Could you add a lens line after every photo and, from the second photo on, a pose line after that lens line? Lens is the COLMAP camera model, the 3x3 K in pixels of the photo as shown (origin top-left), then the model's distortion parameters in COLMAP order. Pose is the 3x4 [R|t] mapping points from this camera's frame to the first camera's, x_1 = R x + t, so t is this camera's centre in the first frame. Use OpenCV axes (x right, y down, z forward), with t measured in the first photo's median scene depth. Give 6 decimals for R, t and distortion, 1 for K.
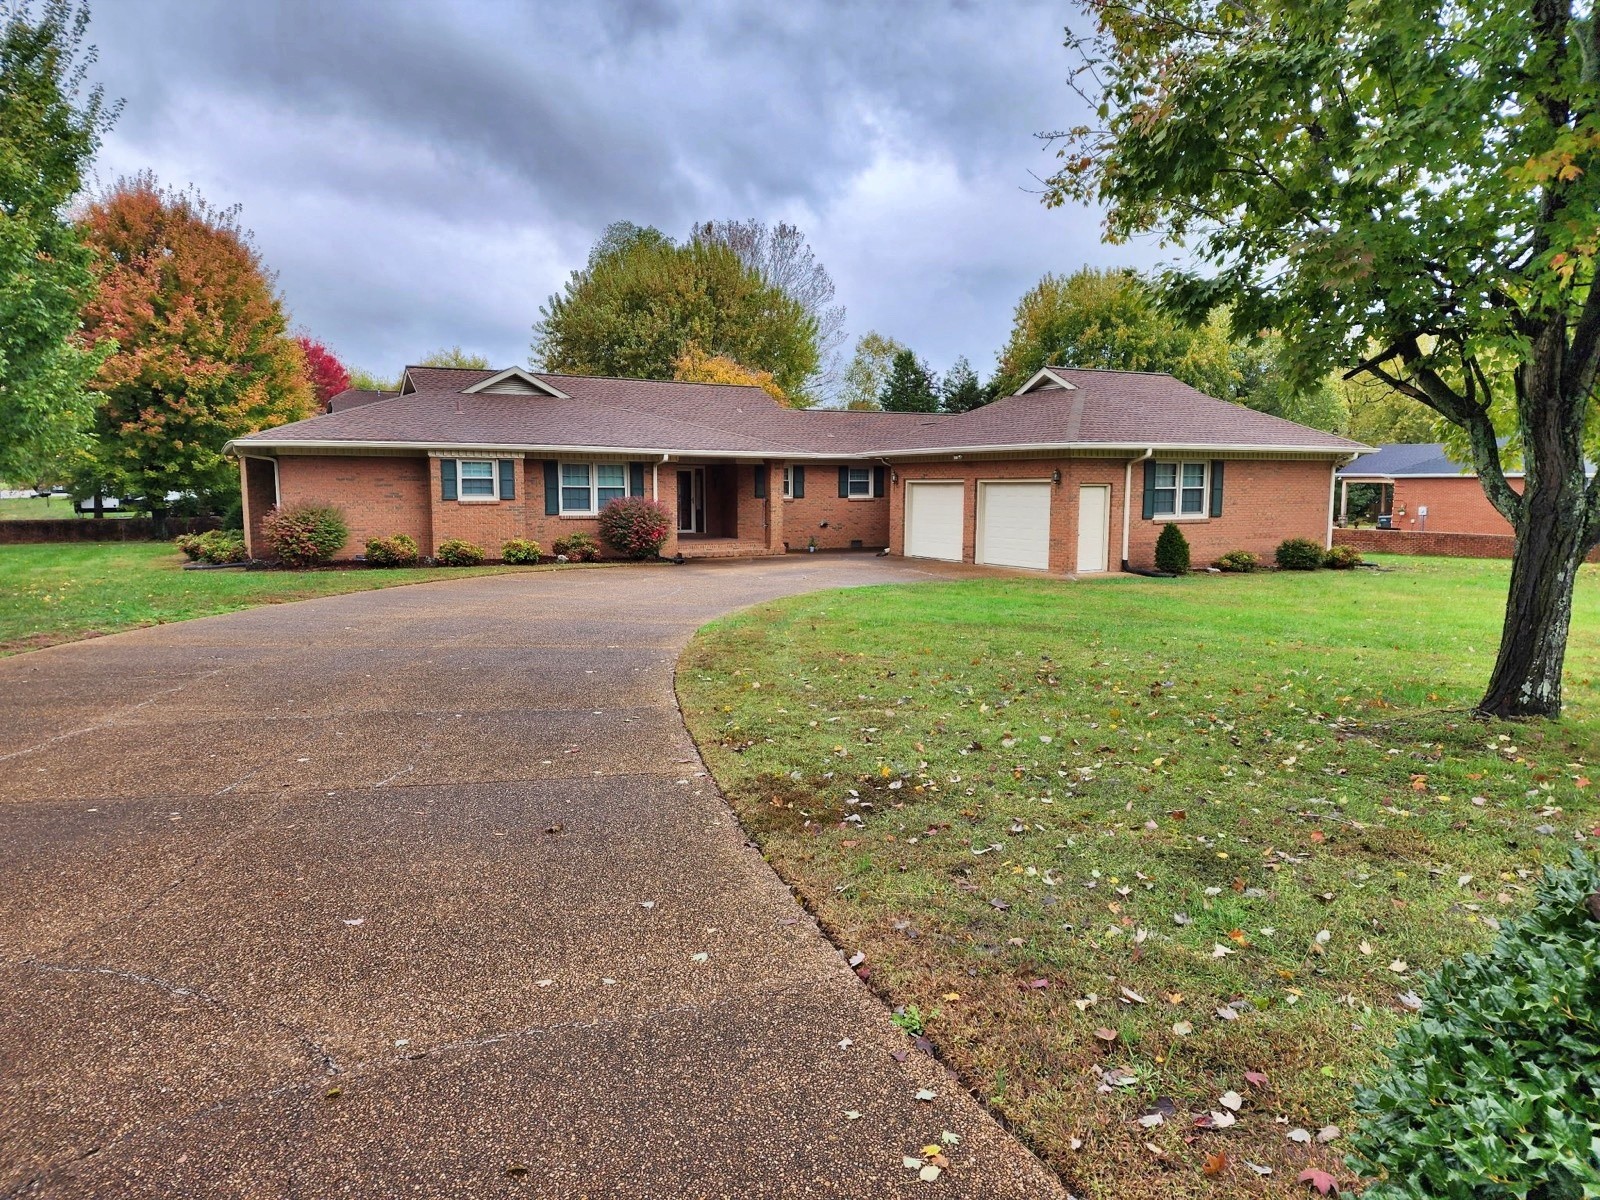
lens RADIAL K [[1029.3, 0, 827.0], [0, 1029.3, 605.8], [0, 0, 1]] dist [0.007856, 0.000422]
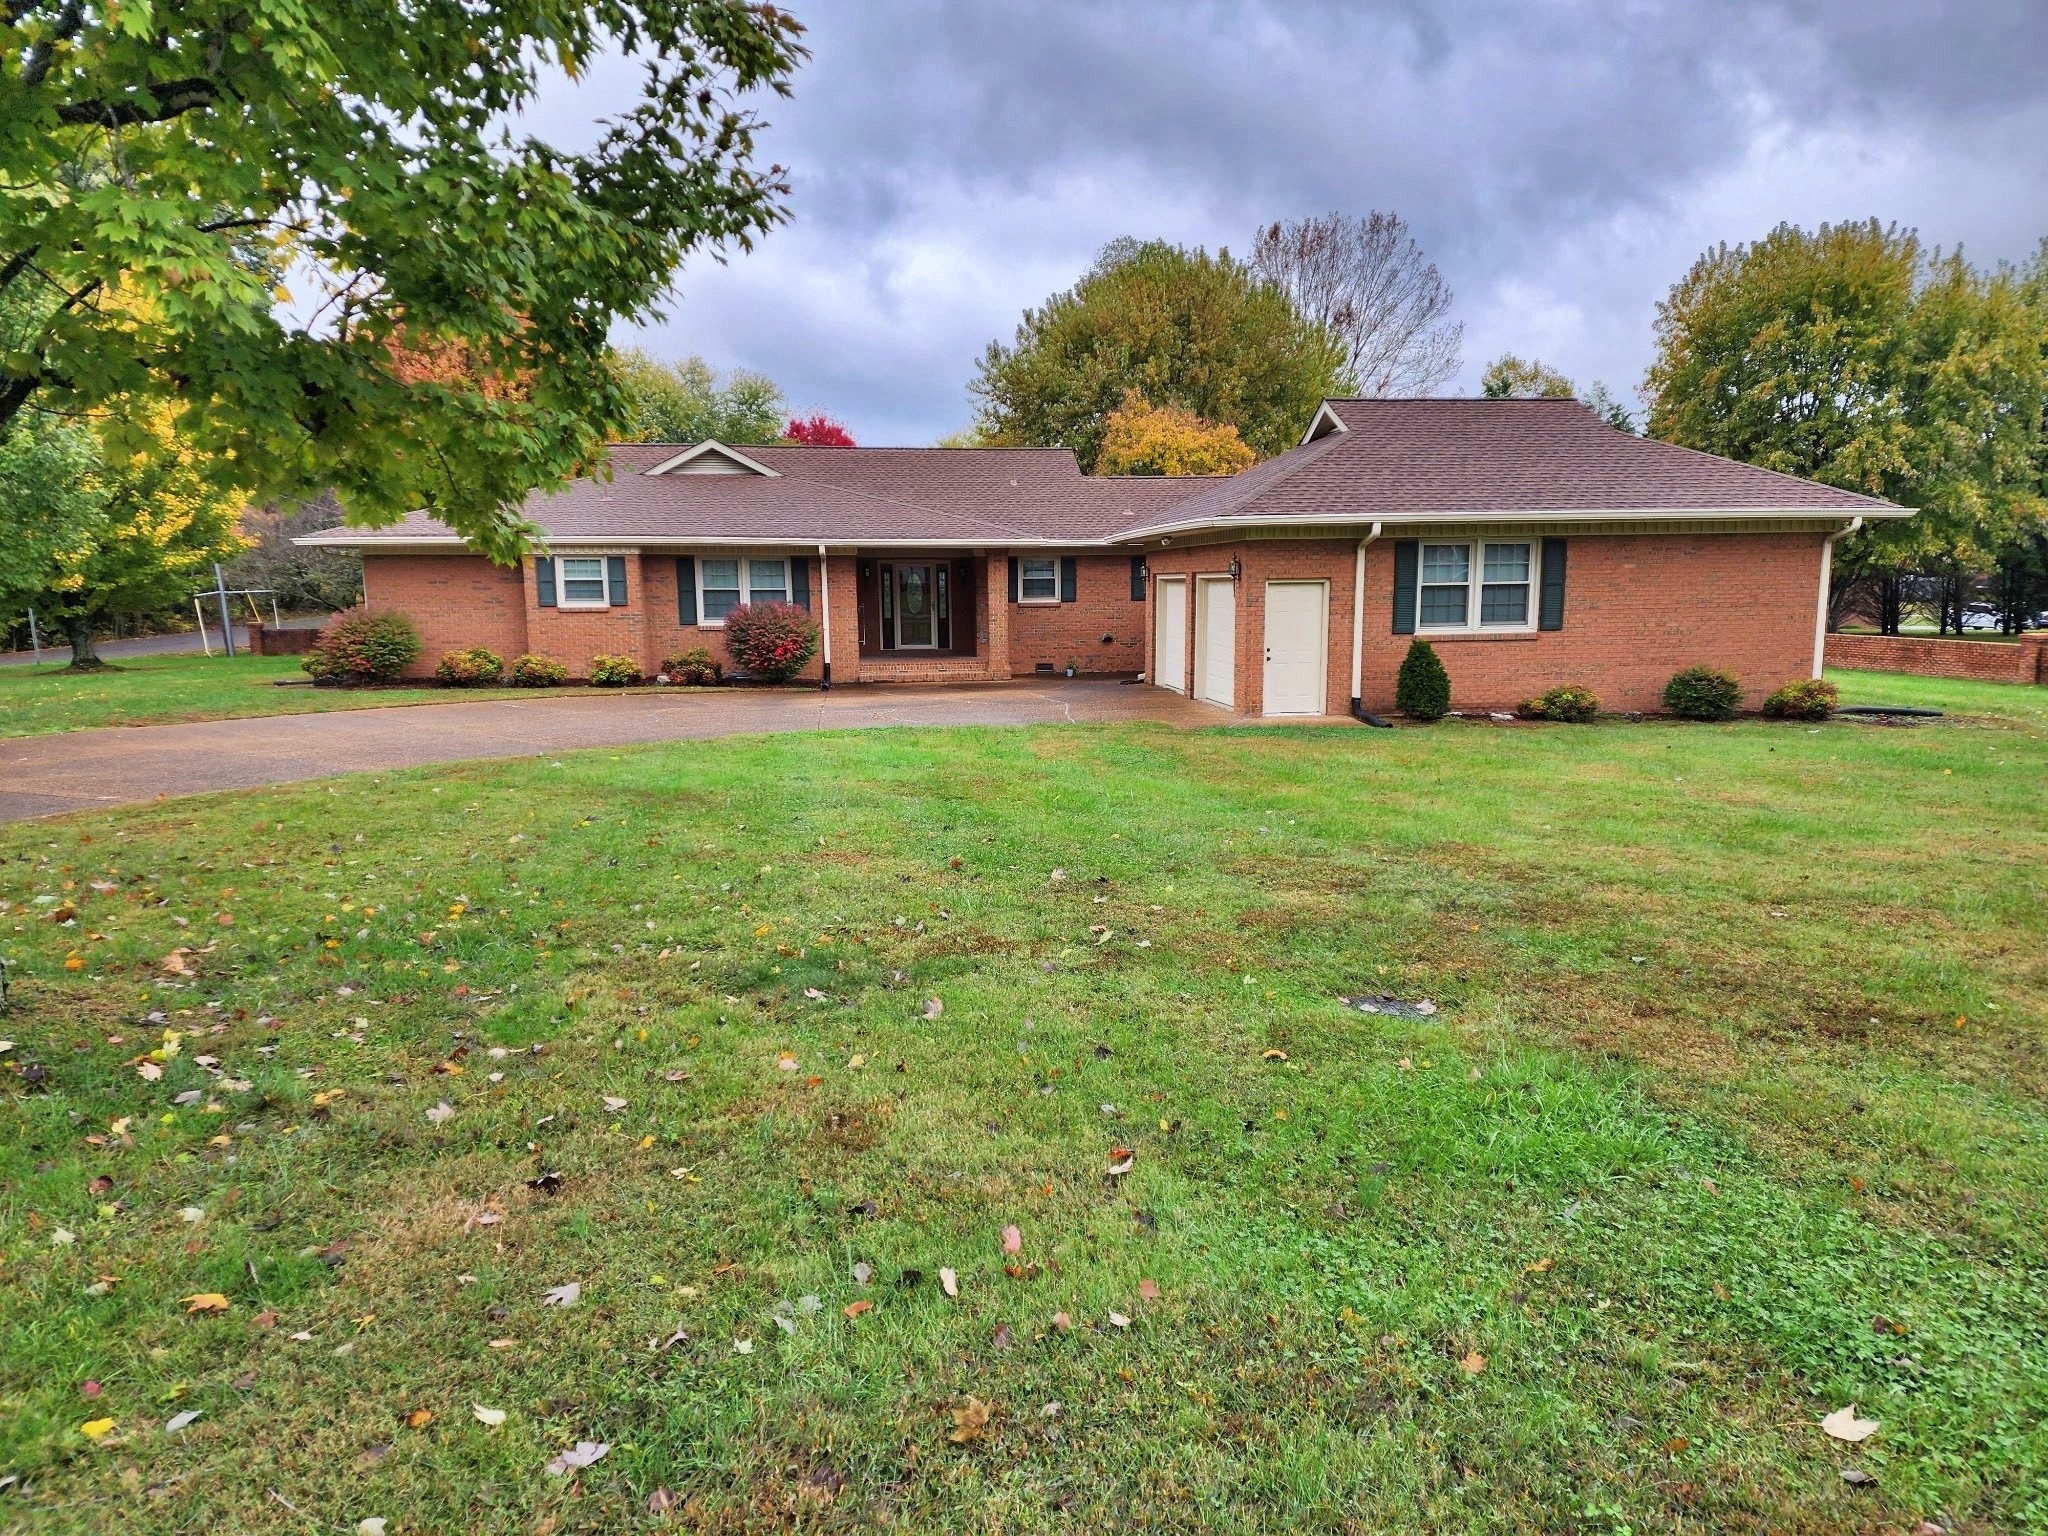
lens RADIAL K [[1340.2, 0, 1024.0], [0, 1340.2, 768.0], [0, 0, 1]] dist [0.040932, -0.001984]
pose [[0.927816, 0.041603, -0.370710, 0.360936], [-0.034086, 0.999059, 0.026809, -0.014037], [0.371477, -0.012238, 0.928362, 0.127462]]
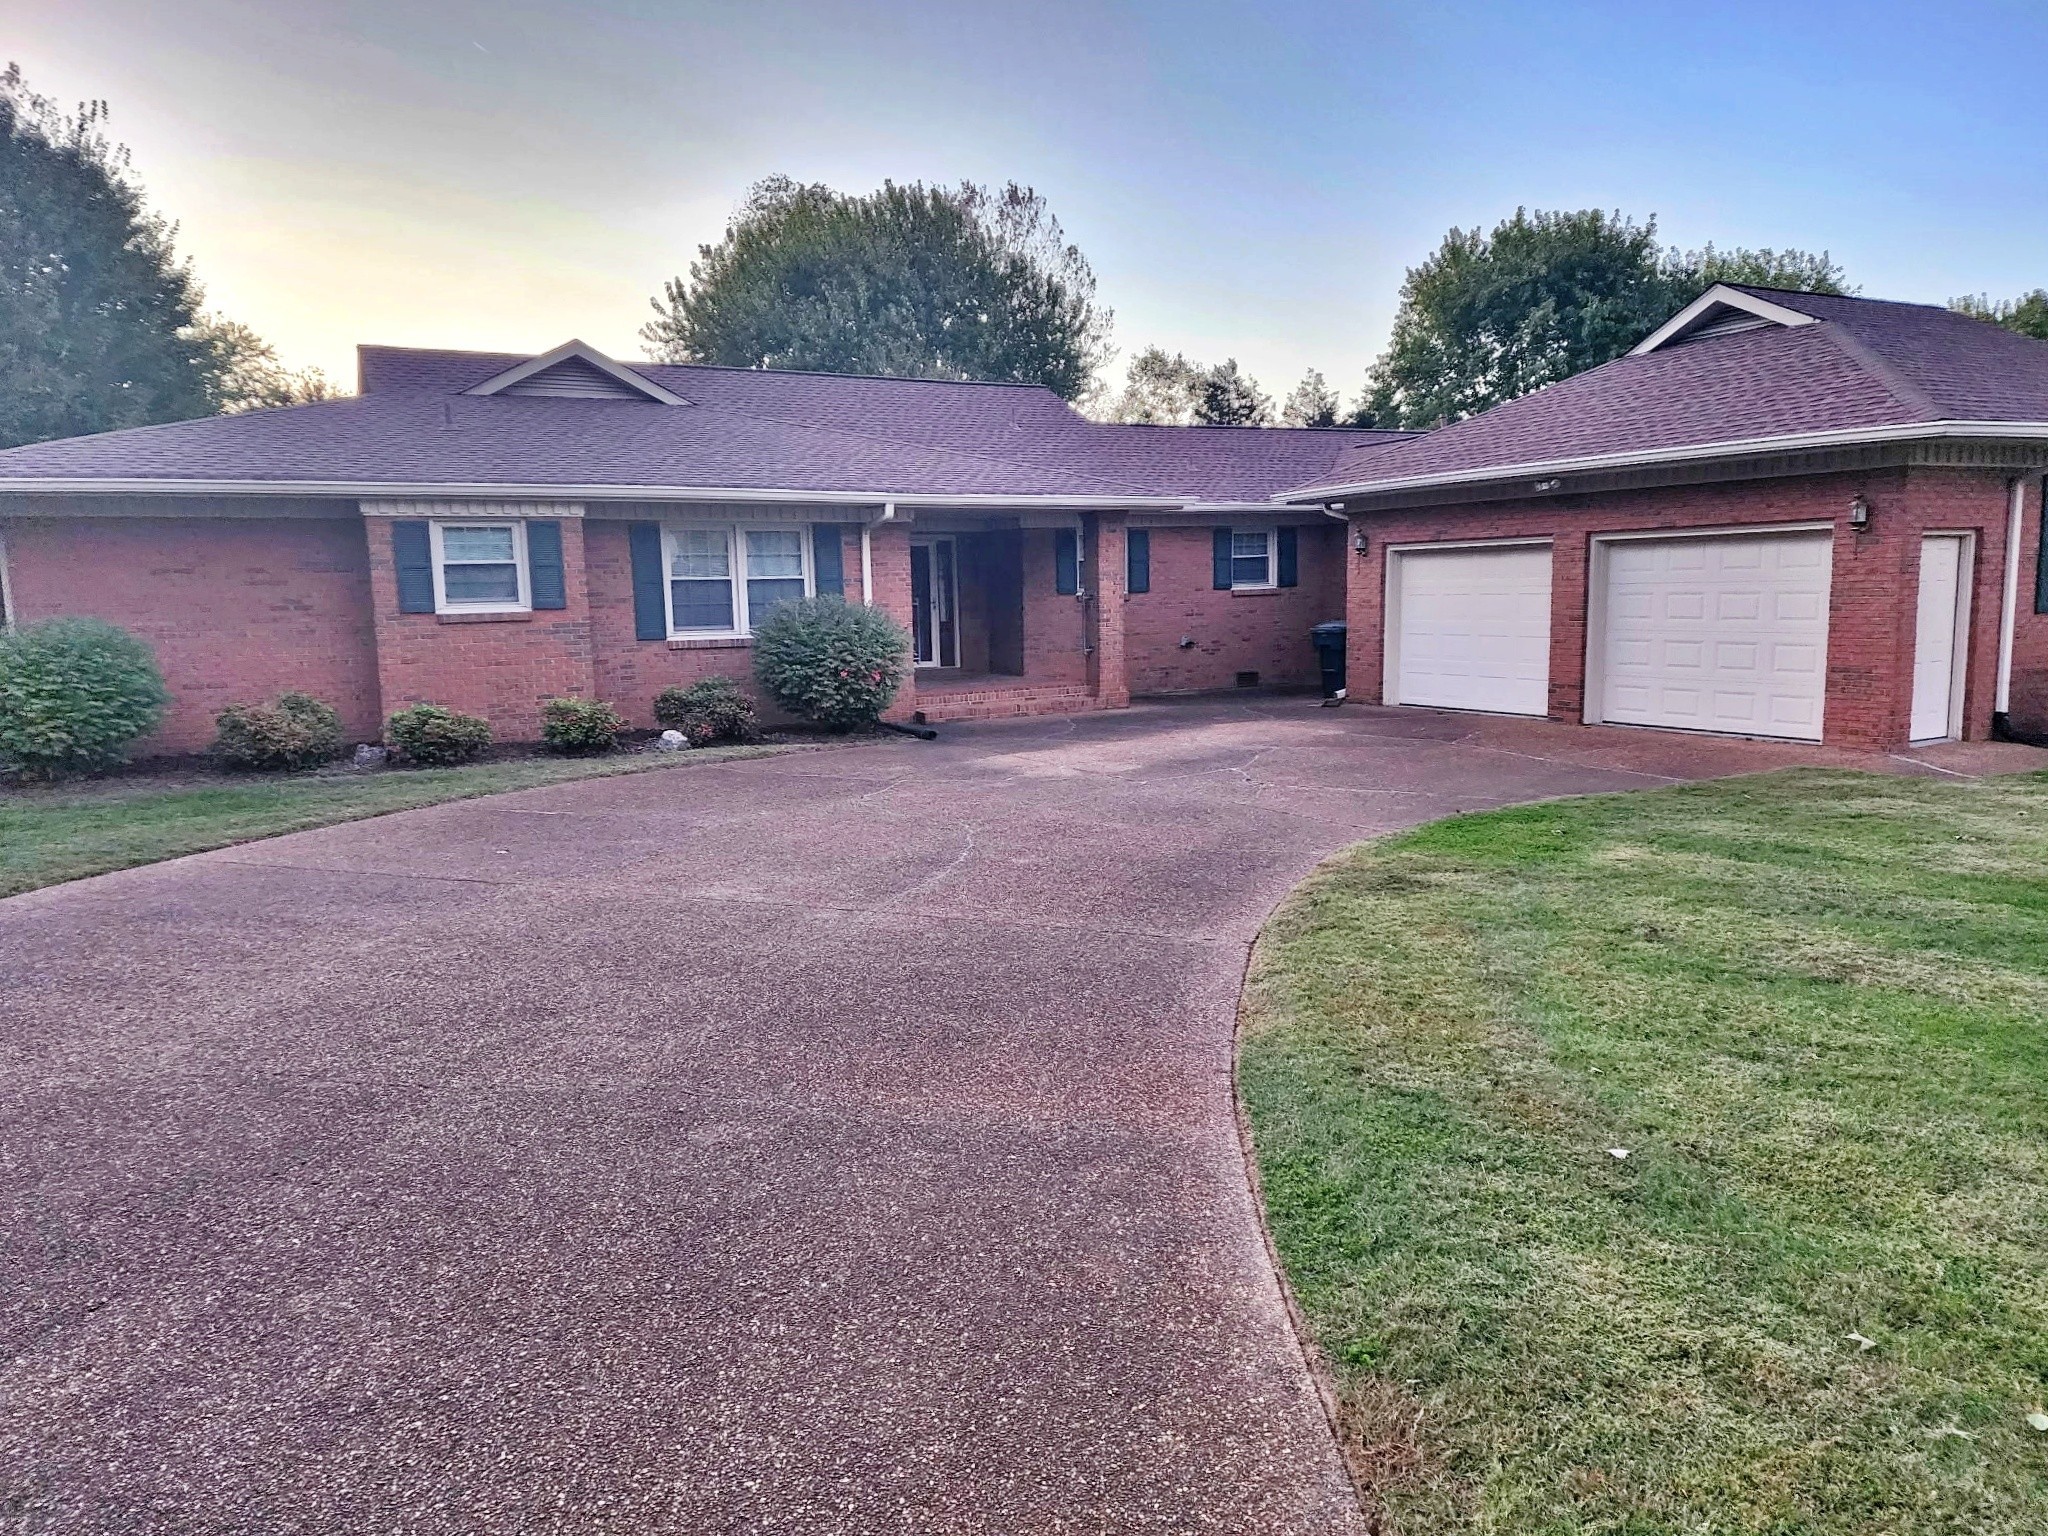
lens RADIAL K [[1404.0, 0, 1024.0], [0, 1404.0, 768.0], [0, 0, 1]] dist [0.017751, 0.000161]
pose [[0.999351, -0.024243, -0.026643, -0.082041], [0.024561, 0.999630, 0.011667, -0.033168], [0.026350, -0.012314, 0.999577, 0.365207]]
